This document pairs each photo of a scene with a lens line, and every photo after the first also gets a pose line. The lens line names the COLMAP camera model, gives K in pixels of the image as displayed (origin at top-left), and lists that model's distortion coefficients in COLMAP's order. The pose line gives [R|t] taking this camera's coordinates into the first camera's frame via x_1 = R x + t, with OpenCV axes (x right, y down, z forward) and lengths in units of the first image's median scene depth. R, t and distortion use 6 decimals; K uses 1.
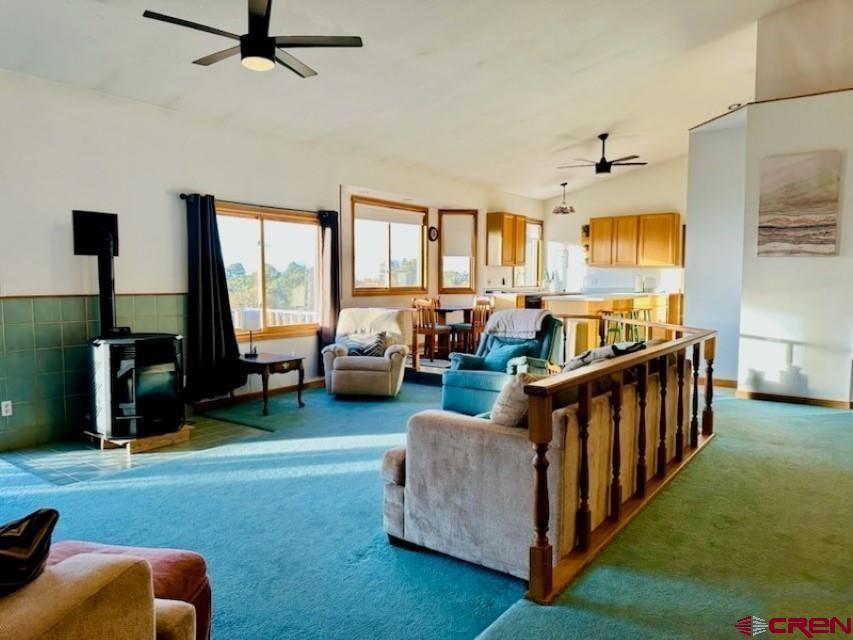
lens RADIAL K [[591.8, 0, 425.9], [0, 591.8, 316.9], [0, 0, 1]] dist [0.077804, -0.101044]
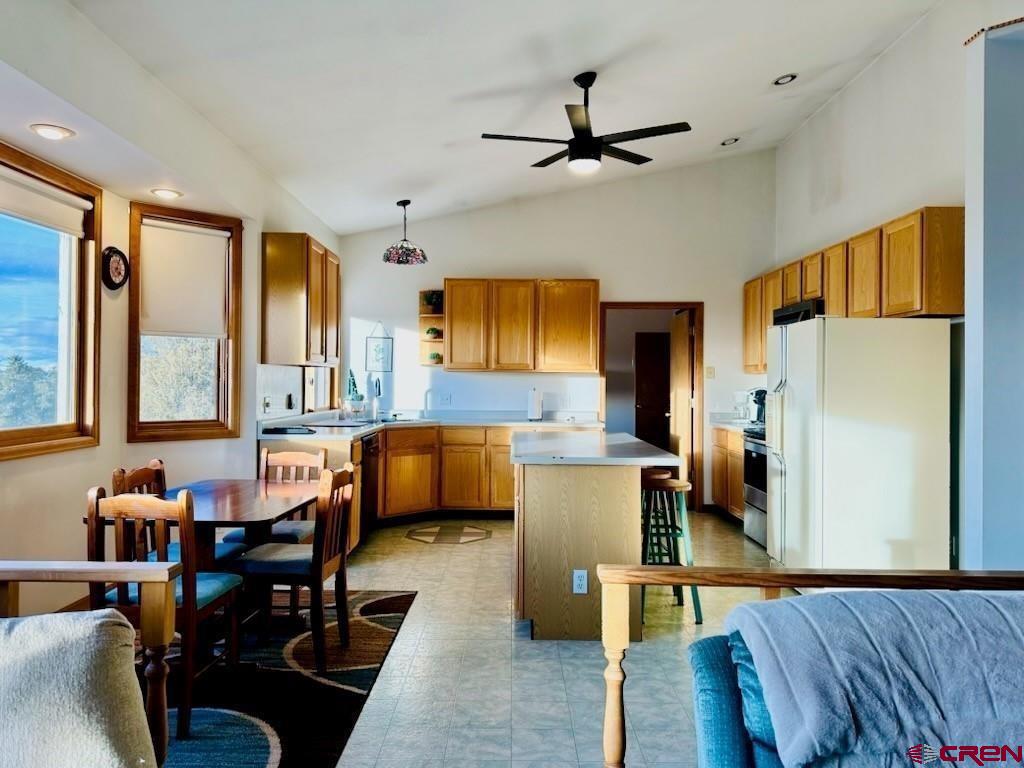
lens RADIAL K [[710.4, 0, 511.3], [0, 710.4, 380.3], [0, 0, 1]] dist [0.077804, -0.101044]
pose [[0.809854, 0.009826, 0.586549, -0.044948], [0.027519, 0.998123, -0.054717, -0.045033], [-0.585985, 0.060454, 0.808063, 0.517422]]
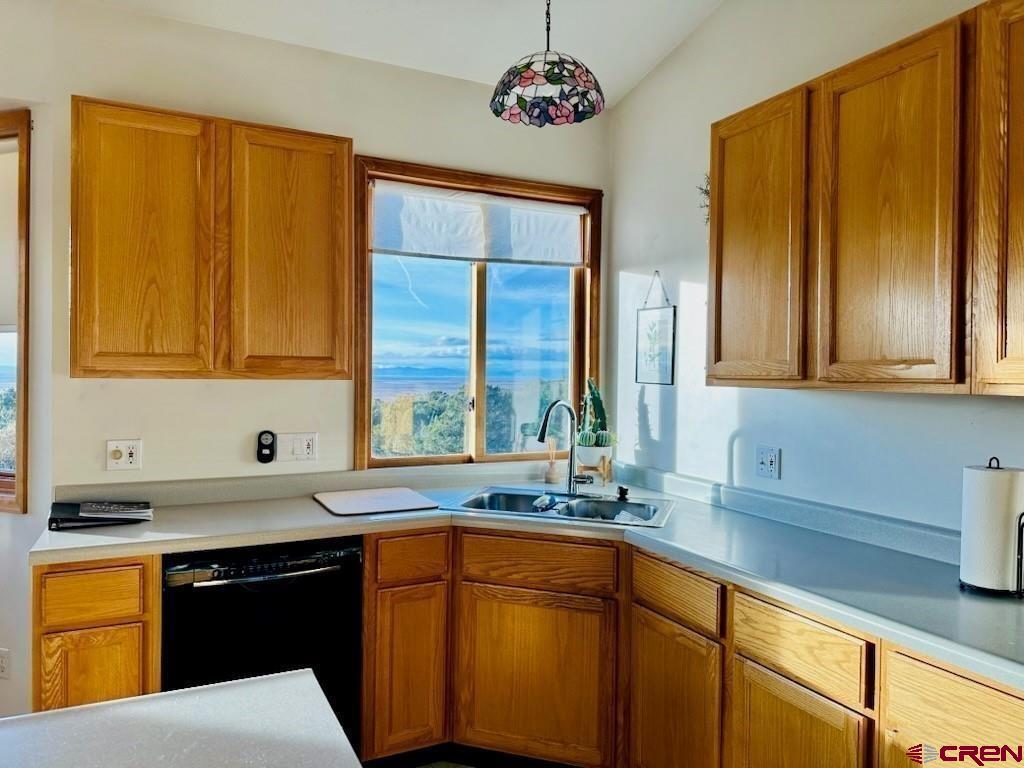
lens RADIAL K [[710.4, 0, 511.3], [0, 710.4, 380.3], [0, 0, 1]] dist [0.077804, -0.101044]
pose [[0.884168, 0.014390, -0.466948, 0.355343], [-0.041296, 0.998020, -0.047439, -0.080172], [0.465340, 0.061227, 0.883012, 0.855339]]
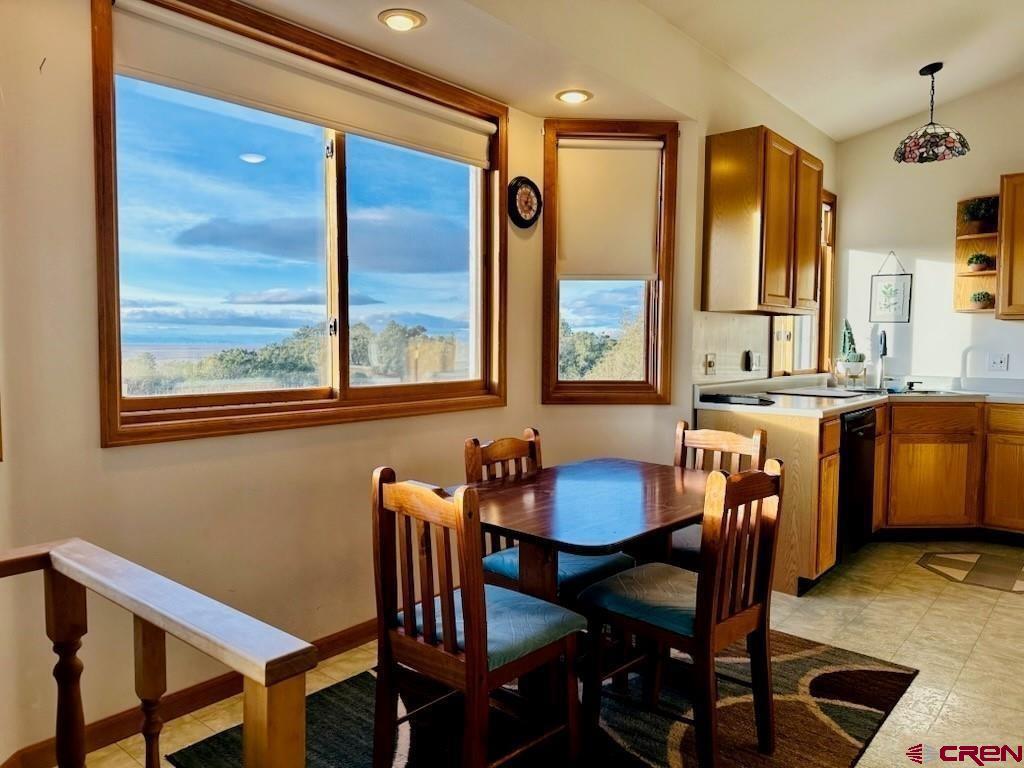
lens RADIAL K [[710.4, 0, 511.3], [0, 710.4, 380.3], [0, 0, 1]] dist [0.077804, -0.101044]
pose [[0.996835, 0.011588, -0.078646, 0.033454], [-0.012291, 0.999889, -0.008467, -0.046780], [0.078539, 0.009407, 0.996867, 0.628476]]
